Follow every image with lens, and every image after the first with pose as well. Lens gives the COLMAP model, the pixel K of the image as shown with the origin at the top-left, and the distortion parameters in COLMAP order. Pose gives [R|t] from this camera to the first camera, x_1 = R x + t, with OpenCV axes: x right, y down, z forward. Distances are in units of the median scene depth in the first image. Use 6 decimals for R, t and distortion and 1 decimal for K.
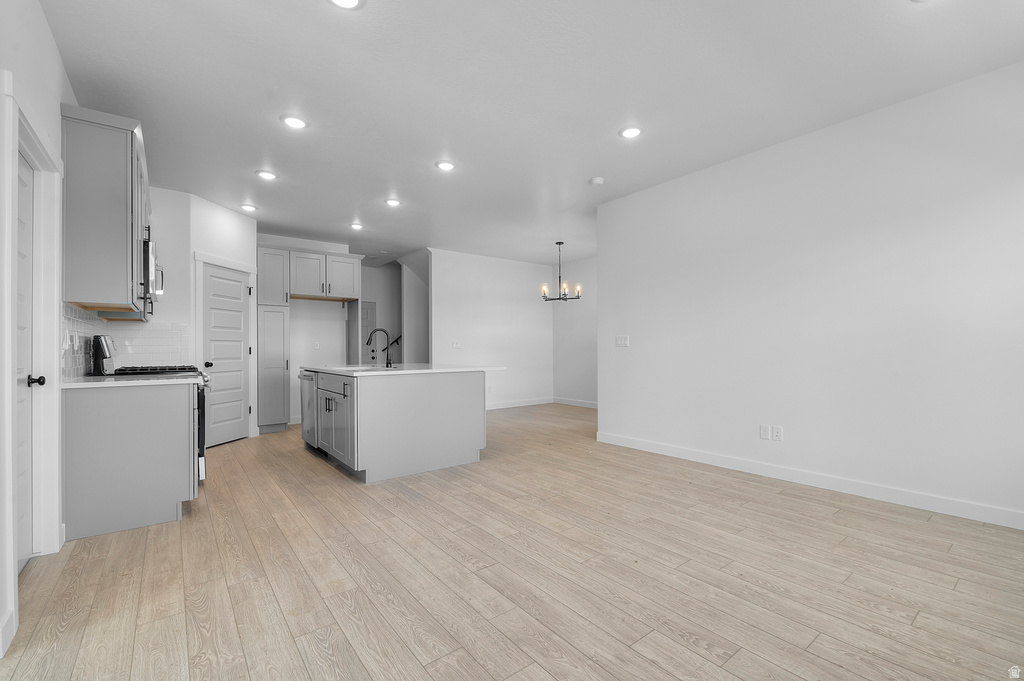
lens RADIAL K [[437.4, 0, 520.5], [0, 437.4, 344.8], [0, 0, 1]] dist [0.003768, 0.000878]
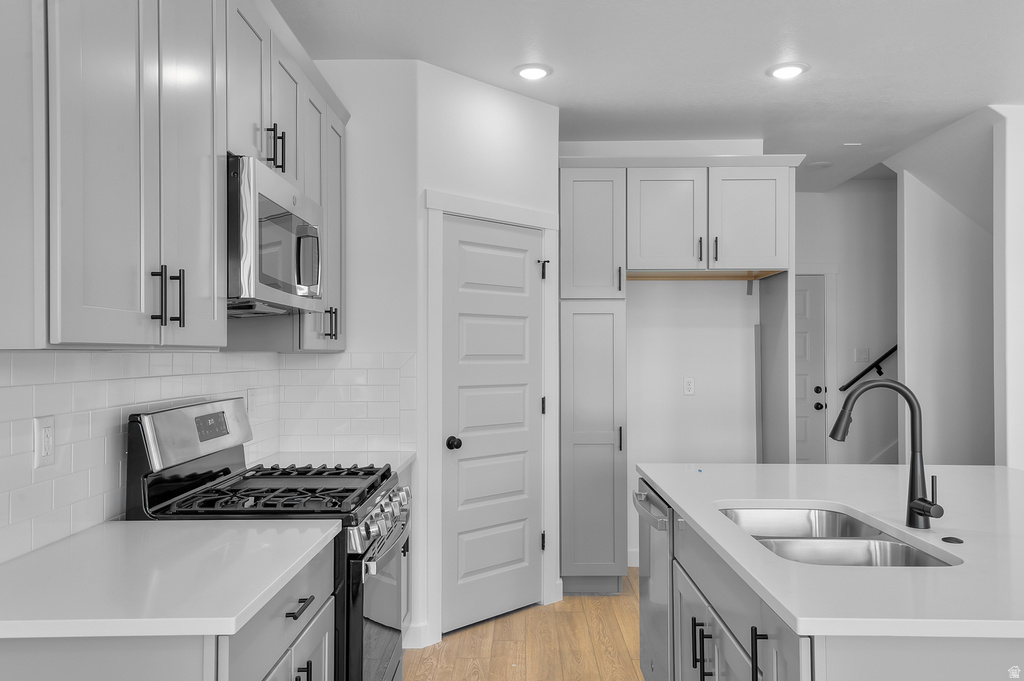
lens RADIAL K [[734.3, 0, 514.6], [0, 734.3, 348.7], [0, 0, 1]] dist [0.031858, 0.000137]
pose [[0.770672, 0.000297, -0.637232, -0.168384], [0.002232, 0.999993, 0.003165, -0.045292], [0.637228, -0.003861, 0.770665, 0.409288]]
